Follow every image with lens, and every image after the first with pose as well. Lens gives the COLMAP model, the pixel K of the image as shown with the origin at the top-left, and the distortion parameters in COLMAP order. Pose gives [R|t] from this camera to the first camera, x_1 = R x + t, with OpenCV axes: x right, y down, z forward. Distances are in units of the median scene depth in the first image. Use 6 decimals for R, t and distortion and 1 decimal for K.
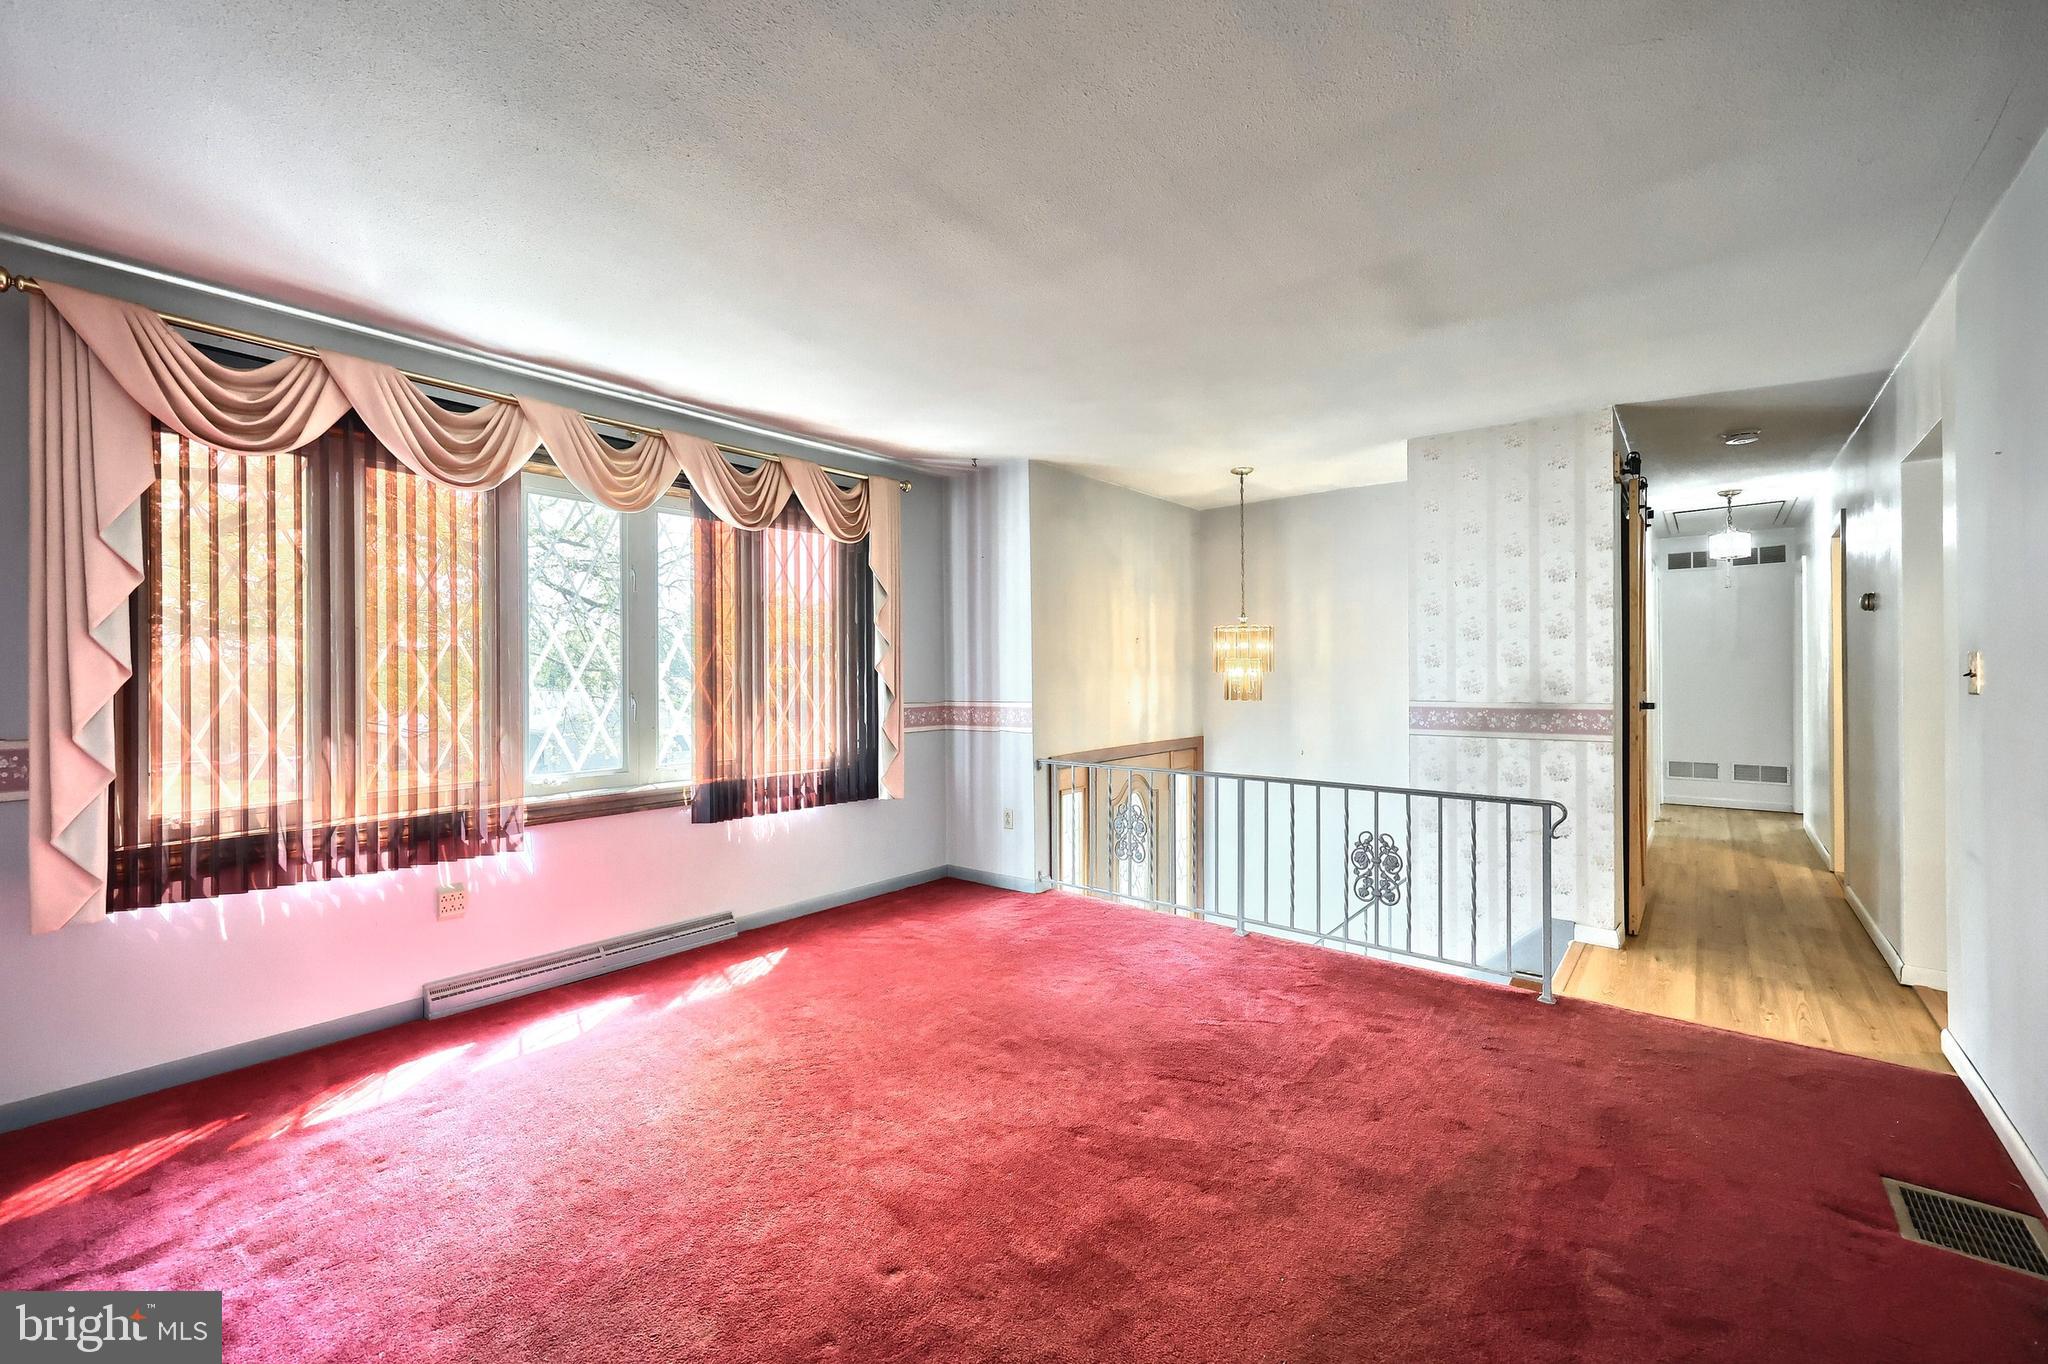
lens RADIAL K [[825.8, 0, 1009.4], [0, 825.8, 682.5], [0, 0, 1]] dist [0.000968, 0.000043]
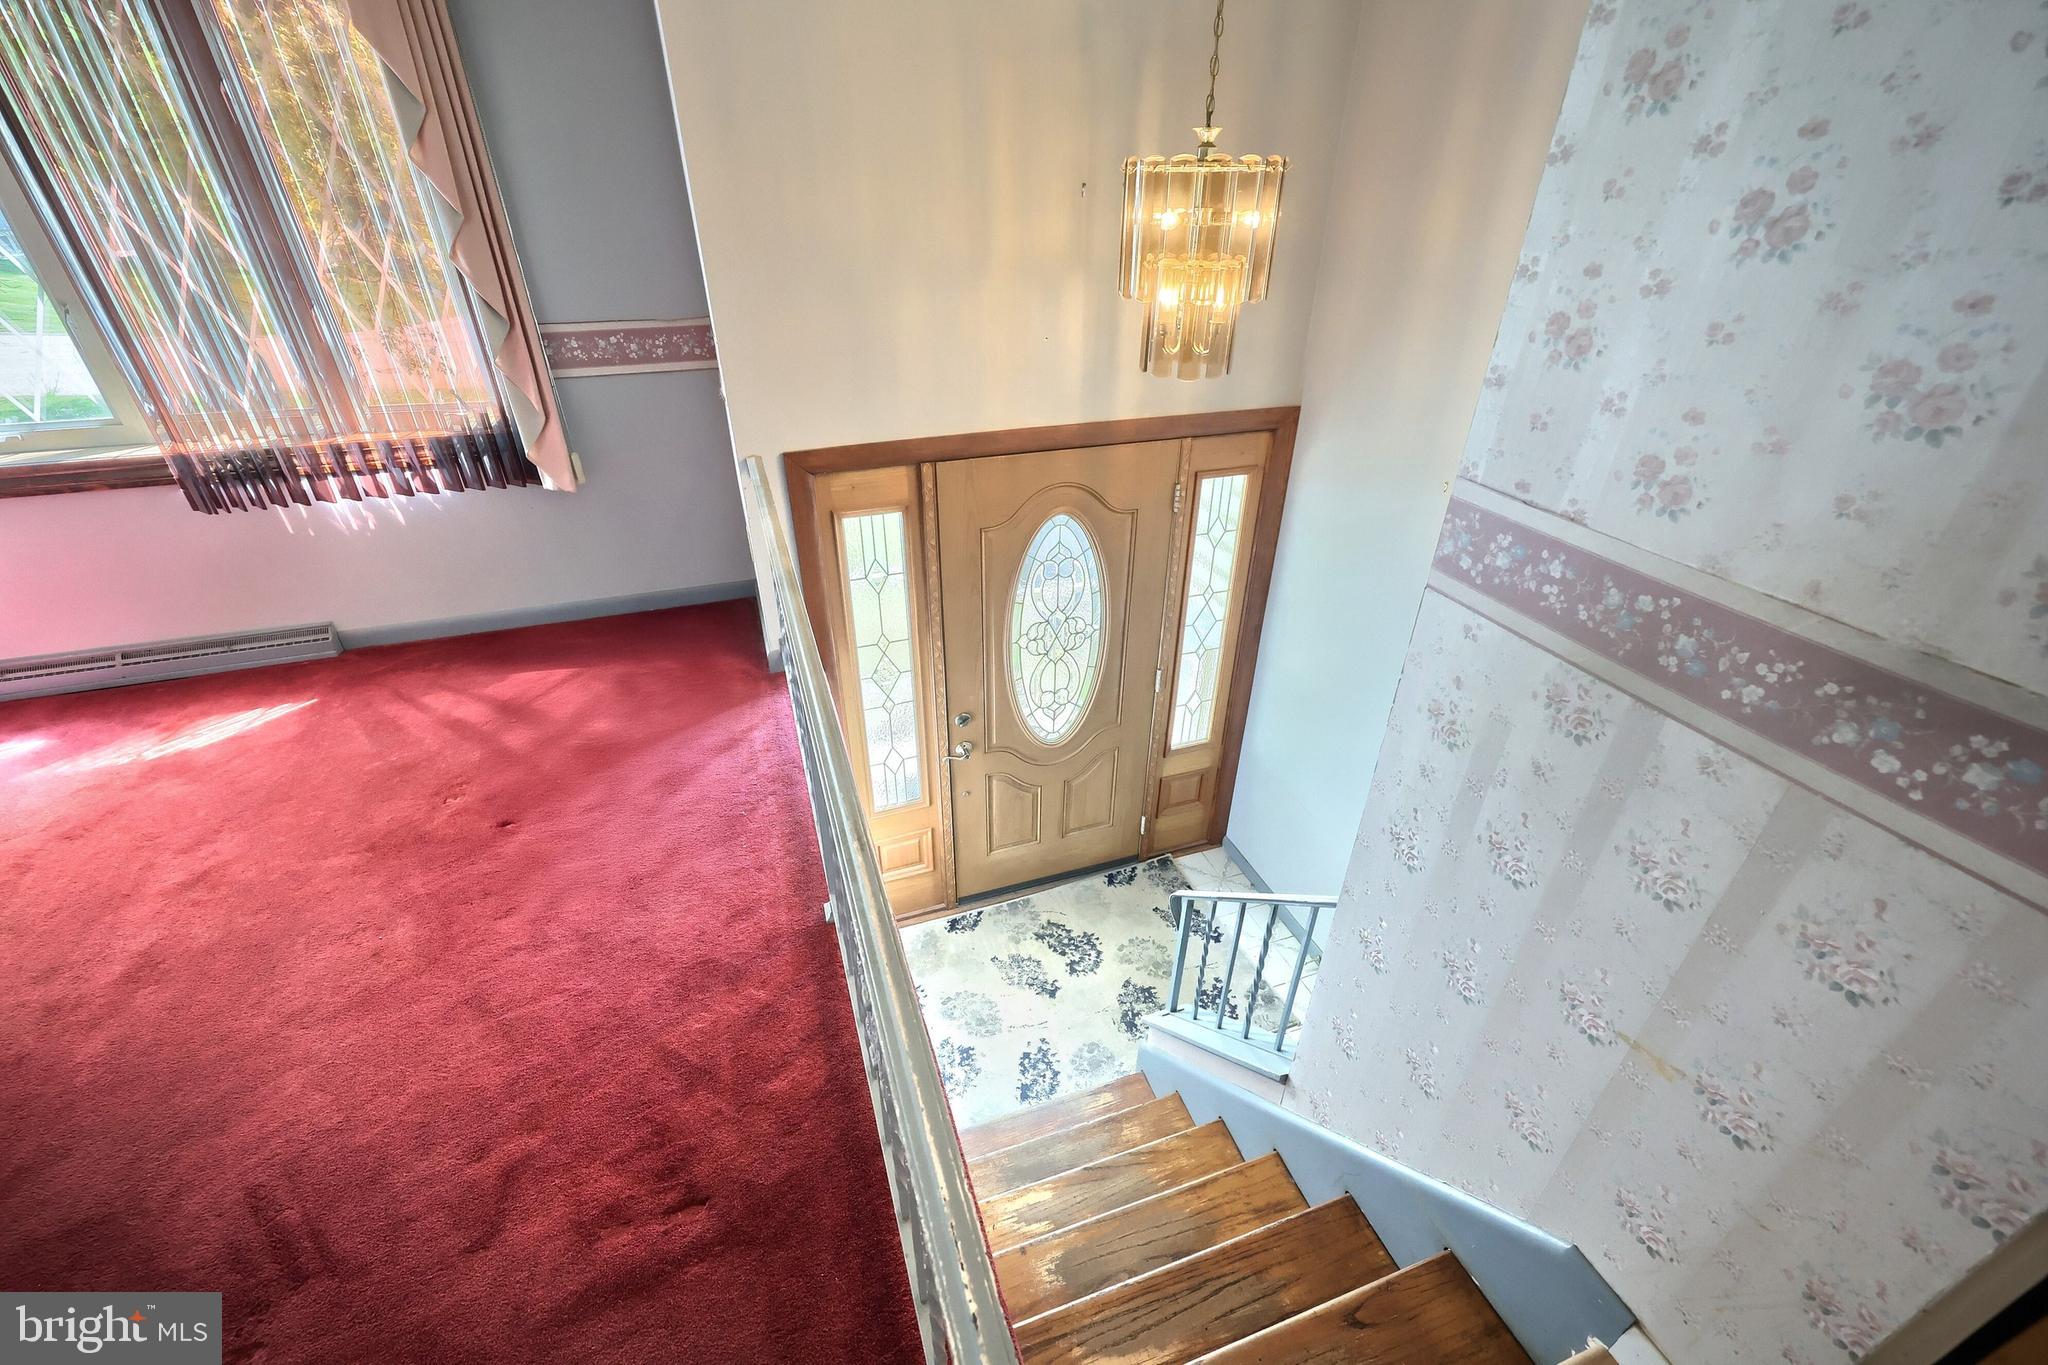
lens RADIAL K [[825.8, 0, 1009.4], [0, 825.8, 683.0], [0, 0, 1]] dist [0.000968, 0.000043]
pose [[0.855589, 0.270543, -0.441332, 0.570147], [-0.008453, 0.859747, 0.510650, -0.070436], [0.517587, -0.433176, 0.737877, 0.777064]]
